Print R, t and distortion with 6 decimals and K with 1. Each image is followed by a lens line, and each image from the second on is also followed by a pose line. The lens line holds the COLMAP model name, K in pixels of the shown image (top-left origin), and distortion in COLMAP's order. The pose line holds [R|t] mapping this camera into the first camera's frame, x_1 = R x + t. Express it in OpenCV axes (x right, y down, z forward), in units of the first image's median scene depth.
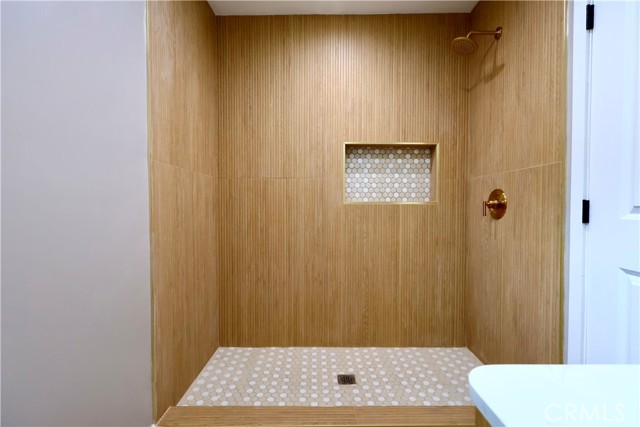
lens RADIAL K [[298.2, 0, 318.5], [0, 298.2, 212.5], [0, 0, 1]] dist [-0.000020, 0.000971]
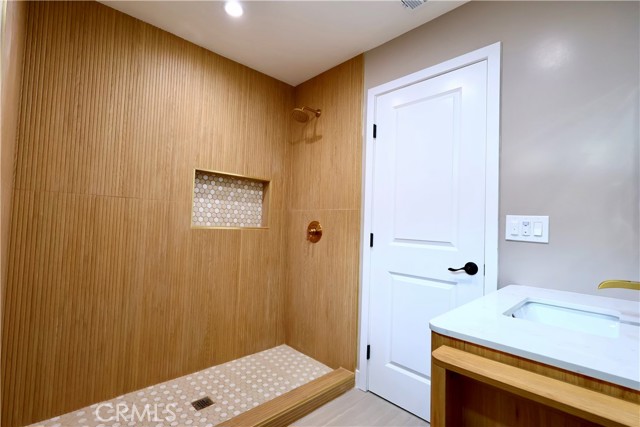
lens RADIAL K [[298.2, 0, 318.5], [0, 298.2, 212.5], [0, 0, 1]] dist [-0.000020, 0.000971]
pose [[0.717246, 0.053133, 0.694791, -0.309507], [-0.019197, 0.998217, -0.056520, -0.033418], [-0.696555, 0.027201, 0.716987, -0.017278]]
